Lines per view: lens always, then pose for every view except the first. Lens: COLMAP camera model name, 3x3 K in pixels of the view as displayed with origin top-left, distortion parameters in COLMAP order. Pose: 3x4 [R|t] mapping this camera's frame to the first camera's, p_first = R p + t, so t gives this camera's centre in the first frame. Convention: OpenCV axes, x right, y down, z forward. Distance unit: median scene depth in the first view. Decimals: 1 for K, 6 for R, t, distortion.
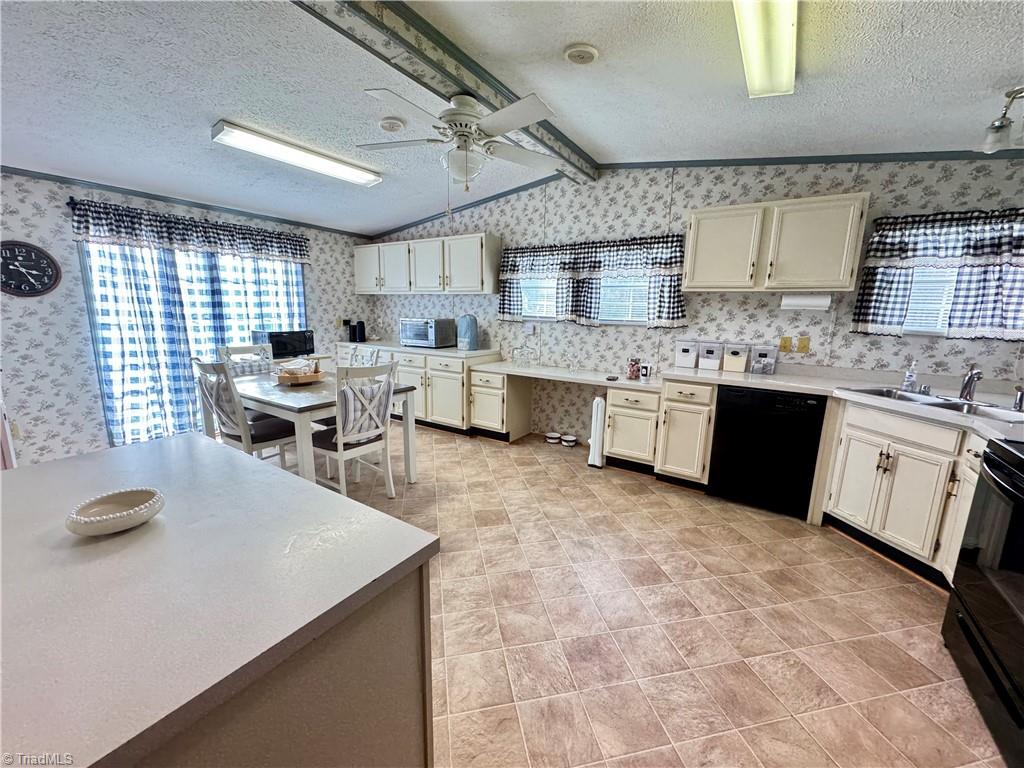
lens RADIAL K [[407.0, 0, 509.4], [0, 407.0, 383.9], [0, 0, 1]] dist [-0.003979, 0.000333]
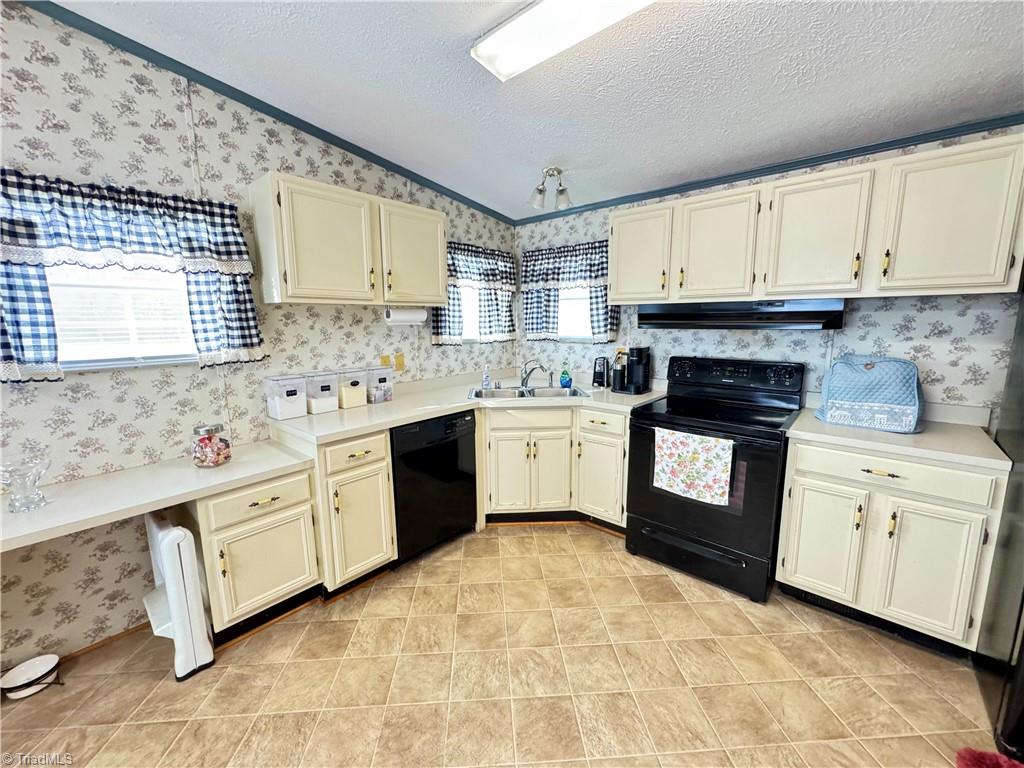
lens RADIAL K [[407.0, 0, 511.9], [0, 407.0, 383.2], [0, 0, 1]] dist [-0.003979, 0.000333]
pose [[0.137153, -0.173558, 0.975226, -0.149185], [0.193730, 0.970217, 0.145421, -0.123831], [-0.971421, 0.168985, 0.166692, 0.549692]]
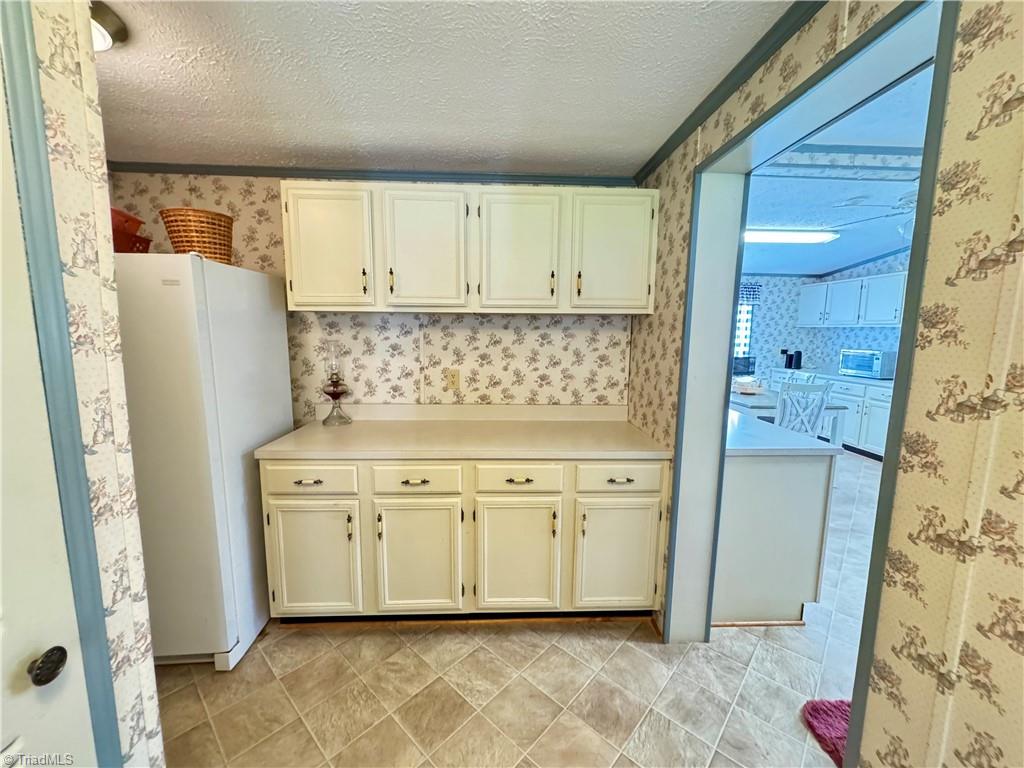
lens RADIAL K [[407.0, 0, 511.1], [0, 407.0, 383.9], [0, 0, 1]] dist [-0.003979, 0.000333]
pose [[0.585885, 0.094609, -0.804852, 0.132521], [-0.147181, 0.989068, 0.009125, 0.068987], [0.796917, 0.113113, 0.593405, -0.467277]]
